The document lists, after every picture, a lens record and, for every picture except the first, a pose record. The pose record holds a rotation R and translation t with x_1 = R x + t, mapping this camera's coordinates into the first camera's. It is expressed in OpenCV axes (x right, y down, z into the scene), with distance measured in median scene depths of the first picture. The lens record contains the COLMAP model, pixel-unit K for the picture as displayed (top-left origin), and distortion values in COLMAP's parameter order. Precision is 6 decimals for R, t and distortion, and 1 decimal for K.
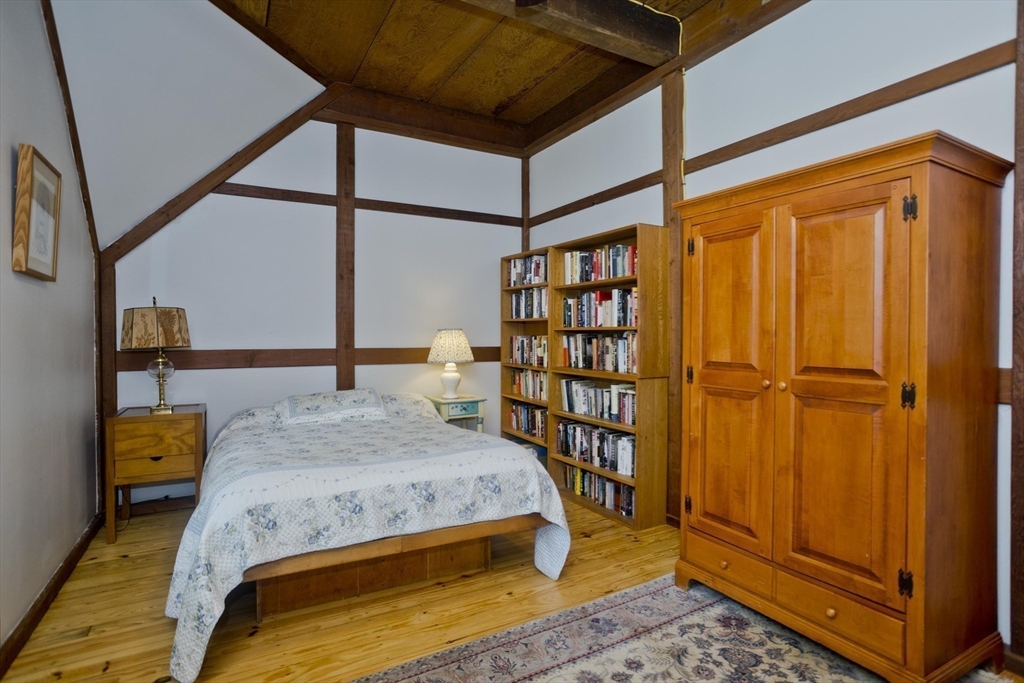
lens RADIAL K [[528.2, 0, 514.7], [0, 528.2, 341.5], [0, 0, 1]] dist [-0.032066, 0.004139]
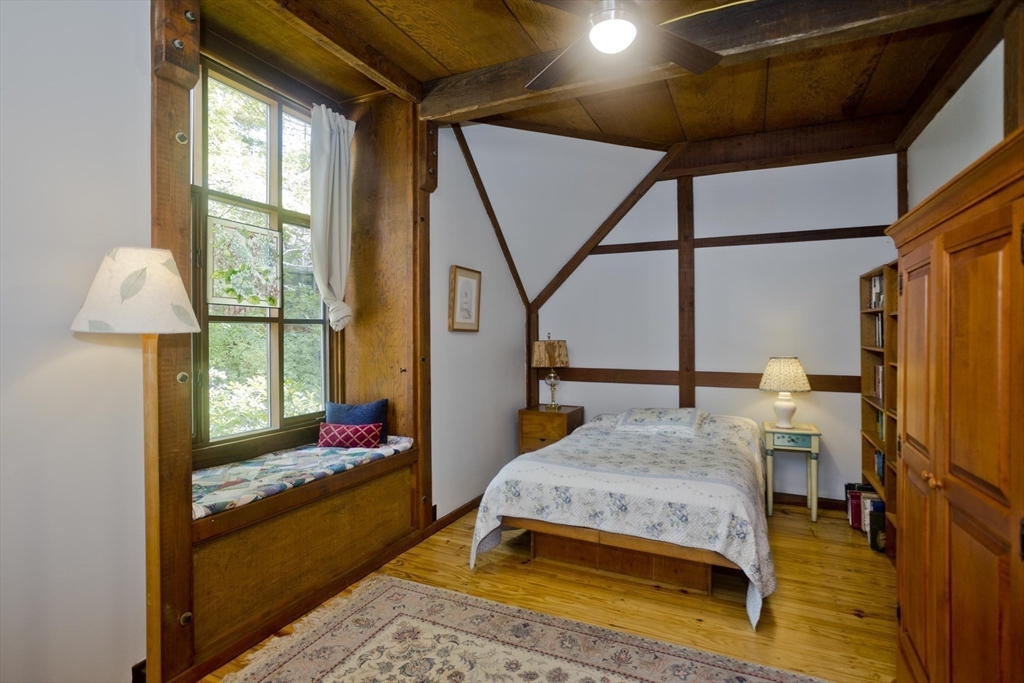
lens RADIAL K [[503.9, 0, 509.9], [0, 503.9, 335.6], [0, 0, 1]] dist [-0.038135, 0.020467]
pose [[0.570348, -0.000667, -0.821403, 0.396665], [-0.007495, 0.999954, -0.006016, -0.060555], [0.821369, 0.009588, 0.570317, 0.062590]]
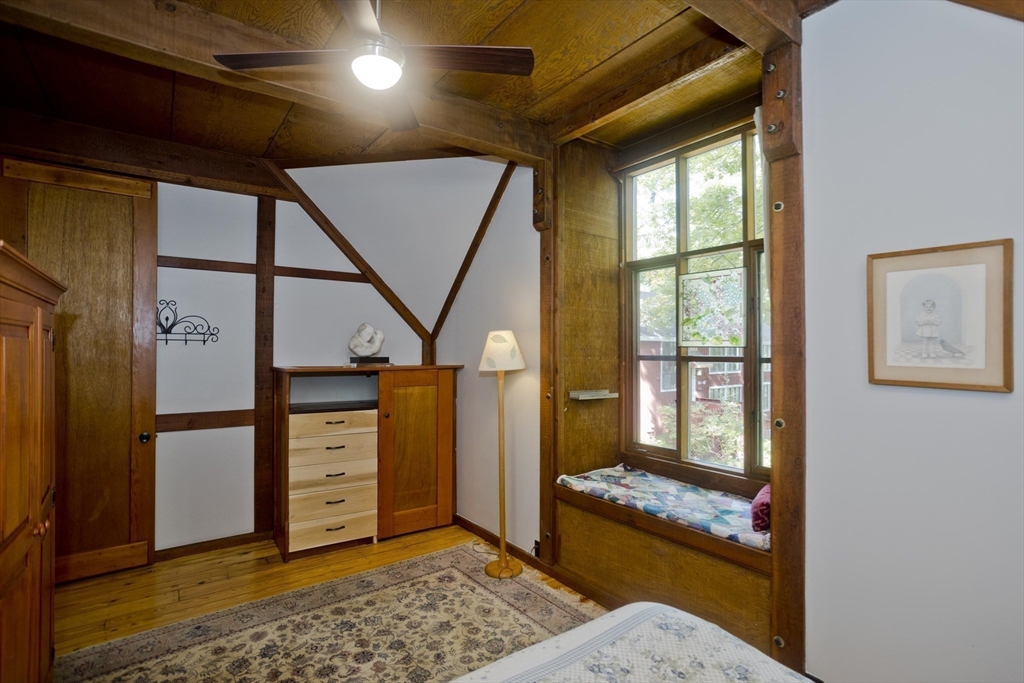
lens RADIAL K [[503.9, 0, 517.1], [0, 503.9, 348.6], [0, 0, 1]] dist [-0.038135, 0.020467]
pose [[-0.993339, -0.004634, -0.115137, -0.096710], [-0.005692, 0.999945, 0.008863, -0.115348], [0.115089, 0.009459, -0.993310, 1.044913]]
